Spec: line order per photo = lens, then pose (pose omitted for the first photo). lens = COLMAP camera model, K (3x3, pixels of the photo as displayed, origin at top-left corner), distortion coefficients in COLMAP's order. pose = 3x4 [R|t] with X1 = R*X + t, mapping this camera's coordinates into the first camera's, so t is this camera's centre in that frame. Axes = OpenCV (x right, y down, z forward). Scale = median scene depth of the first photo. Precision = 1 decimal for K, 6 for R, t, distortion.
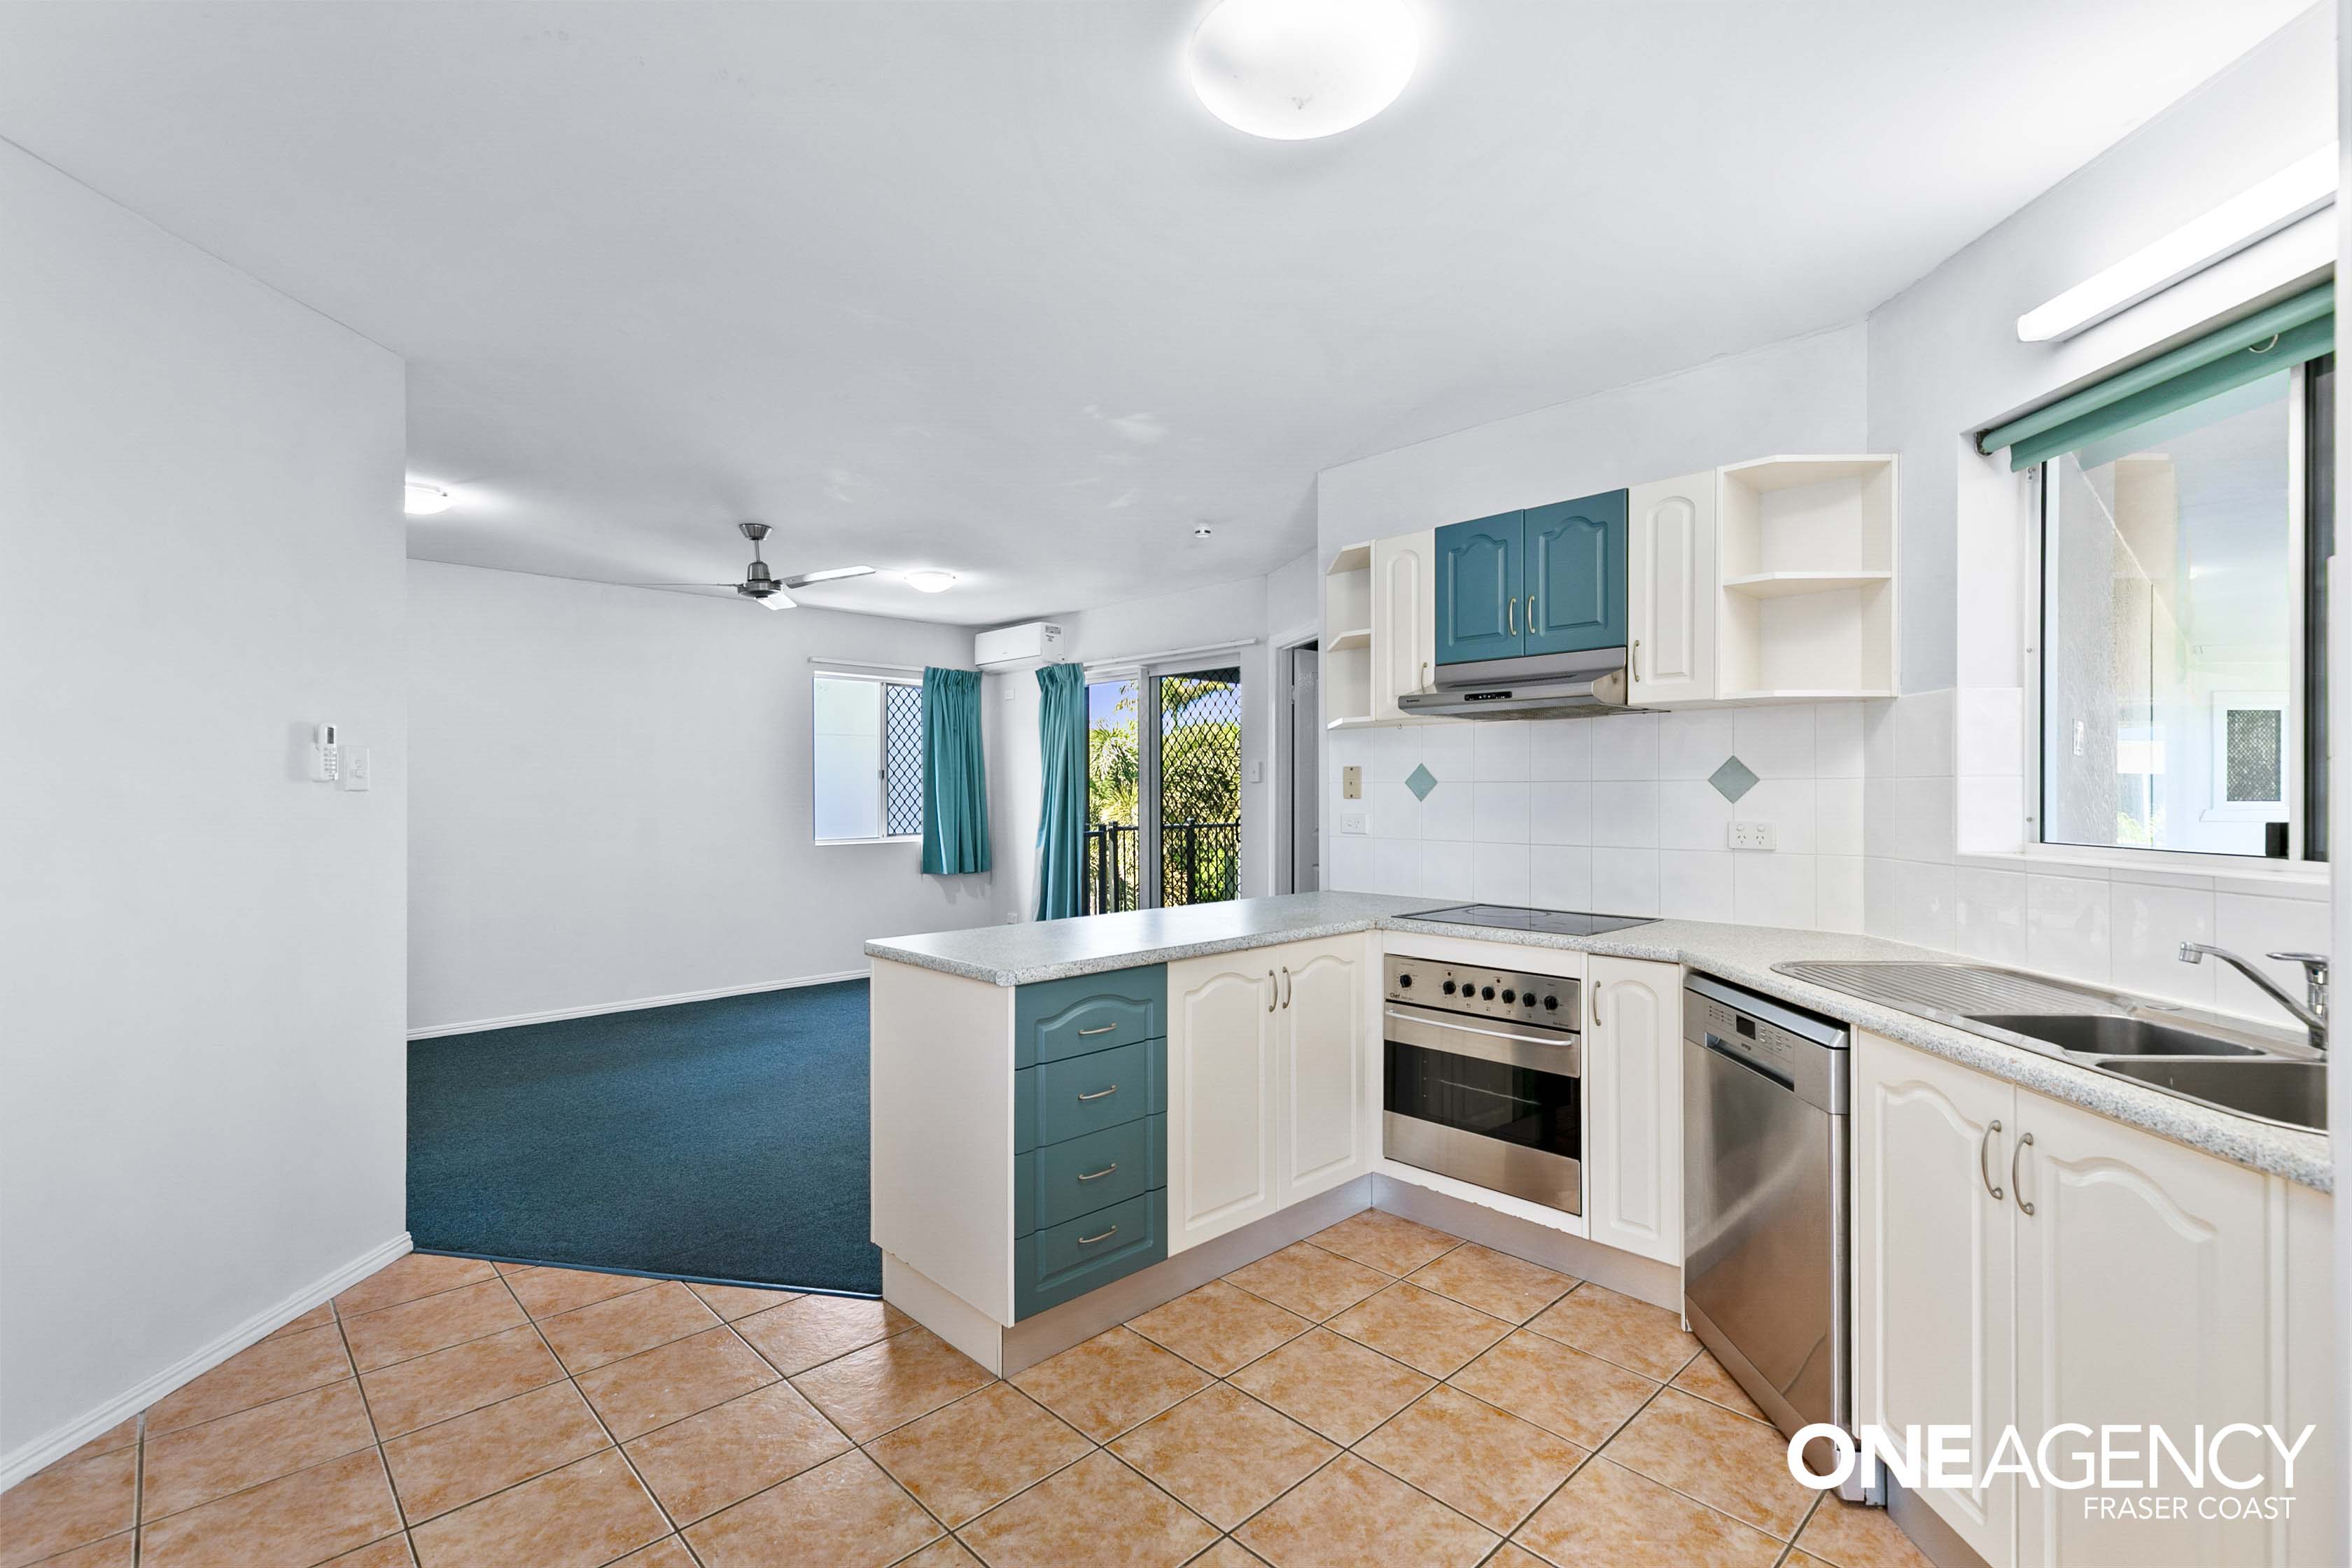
lens RADIAL K [[1065.7, 0, 1178.2], [0, 1065.7, 787.4], [0, 0, 1]] dist [0.005368, 0.000365]
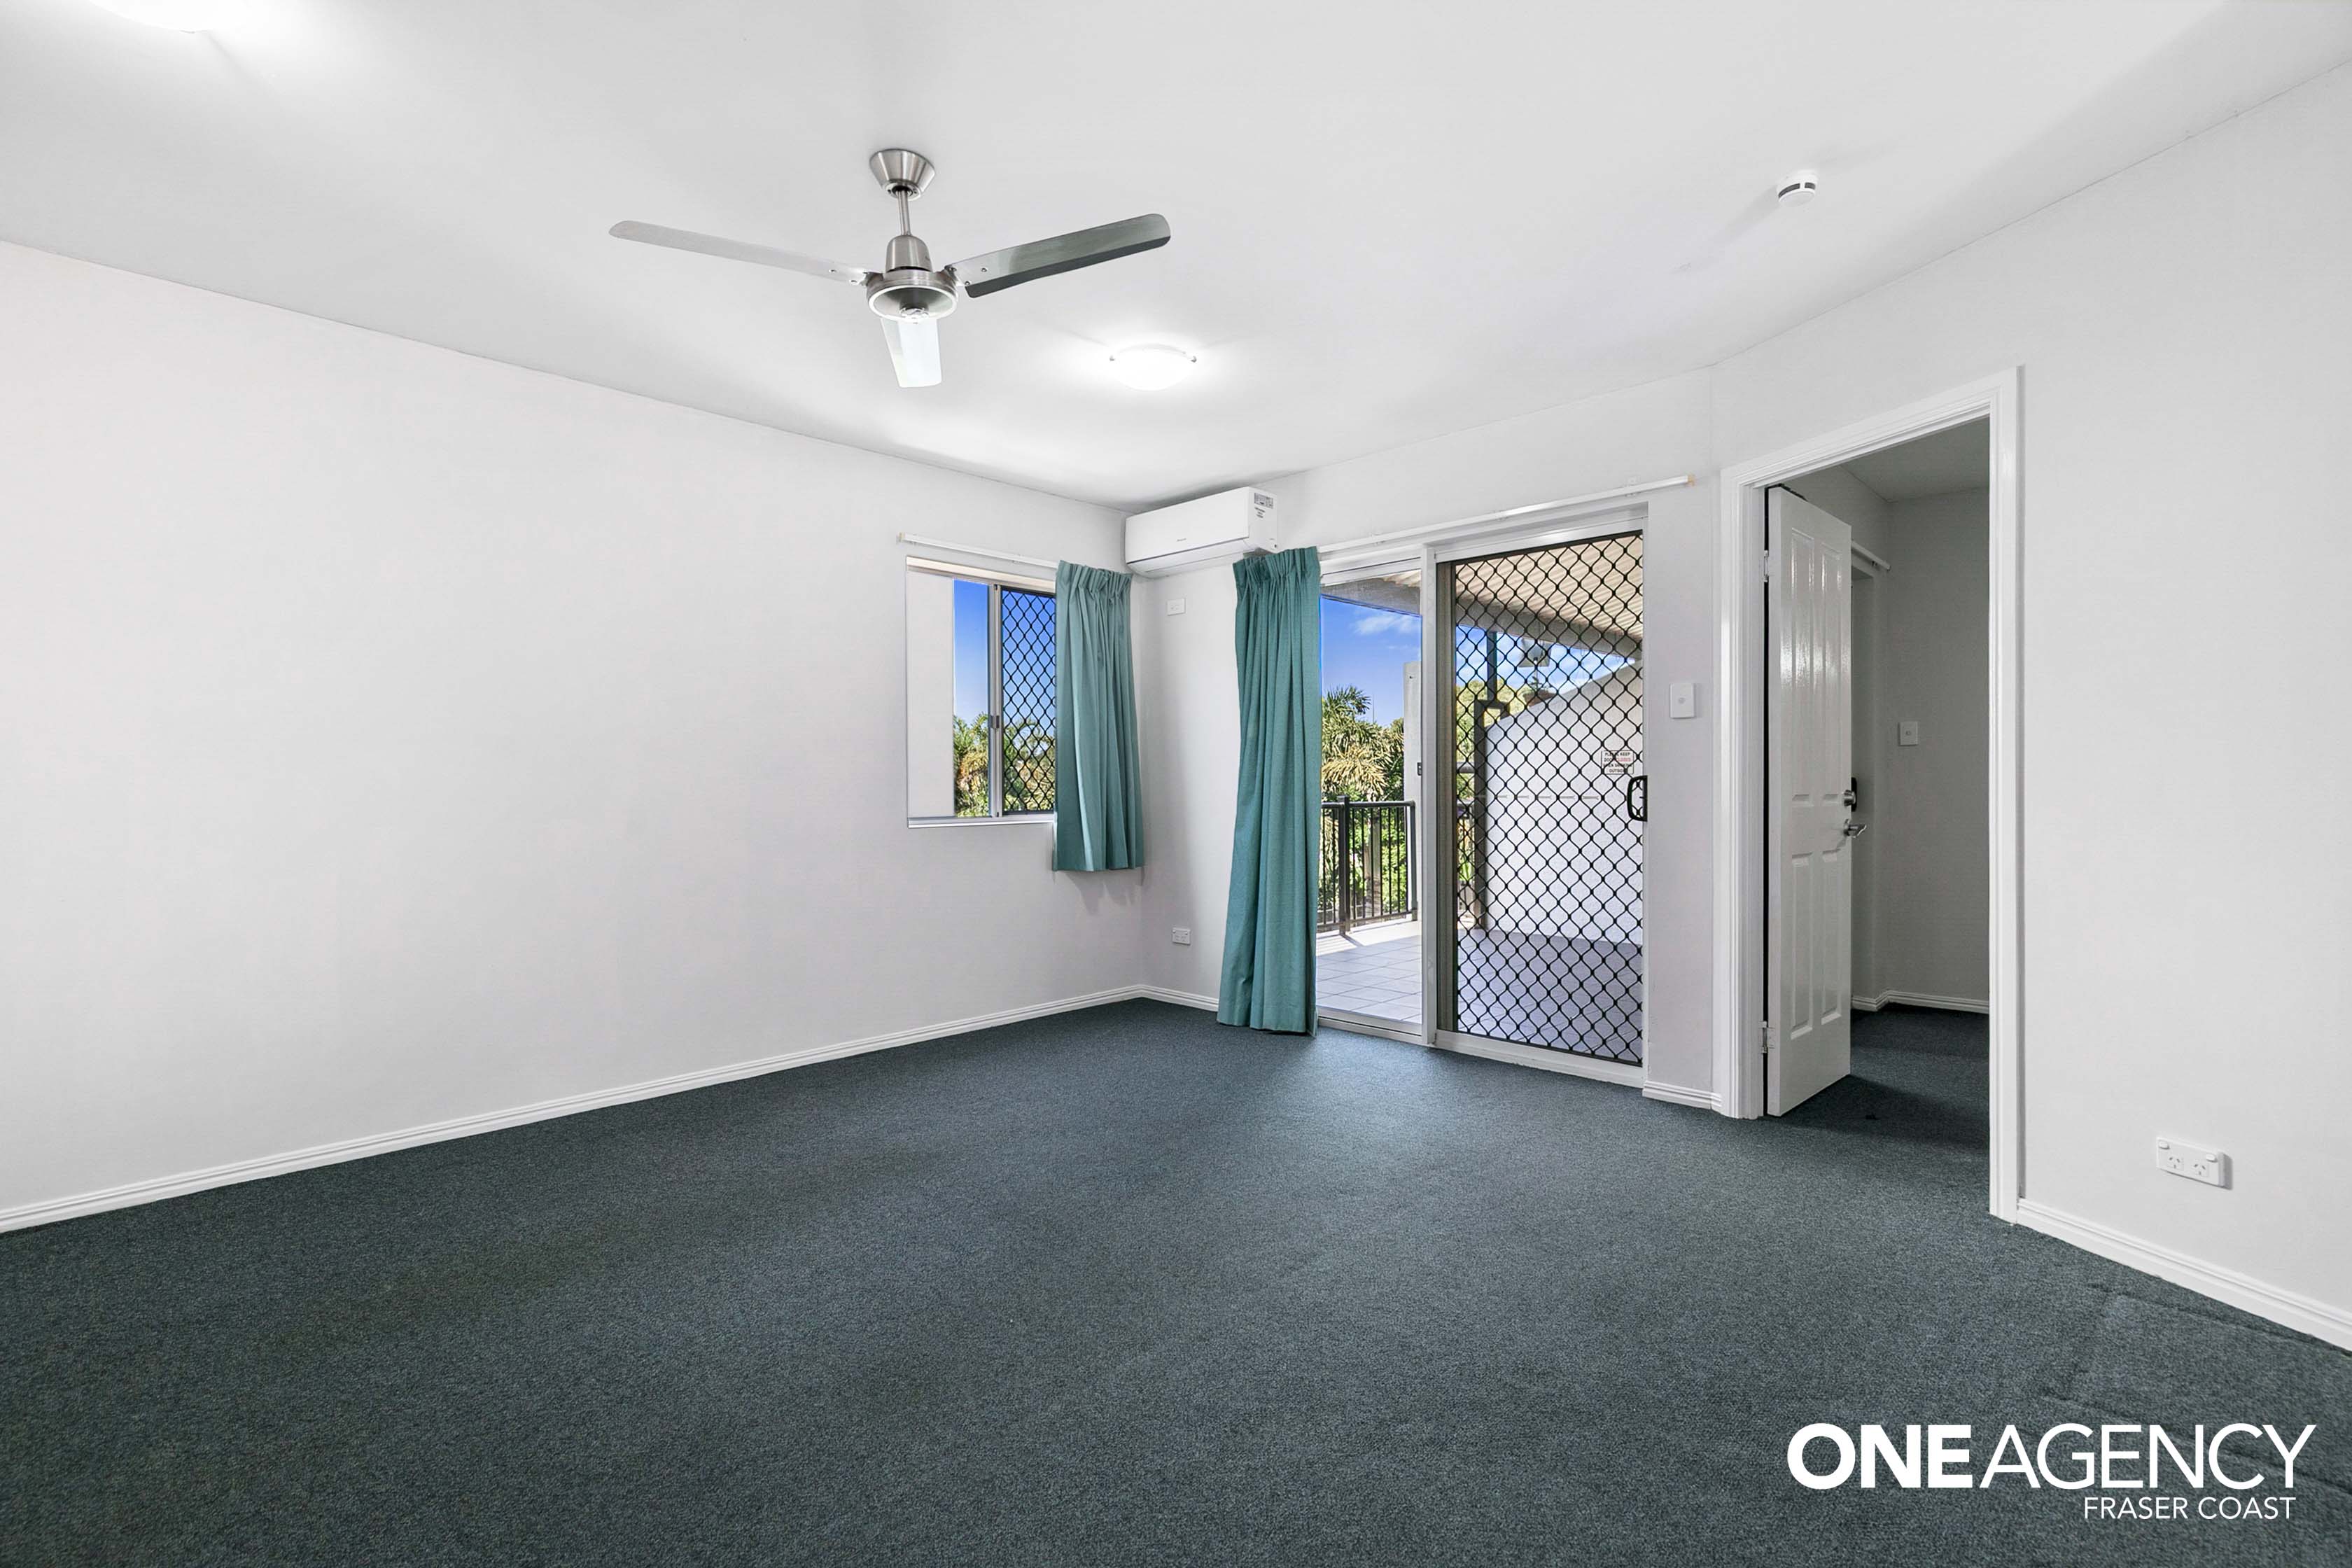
lens RADIAL K [[1065.7, 0, 1161.2], [0, 1065.7, 782.8], [0, 0, 1]] dist [0.005368, 0.000365]
pose [[0.999909, 0.000296, 0.013524, -0.182805], [-0.000367, 0.999986, 0.005247, 0.022517], [-0.013522, -0.005251, 0.999895, 0.329217]]
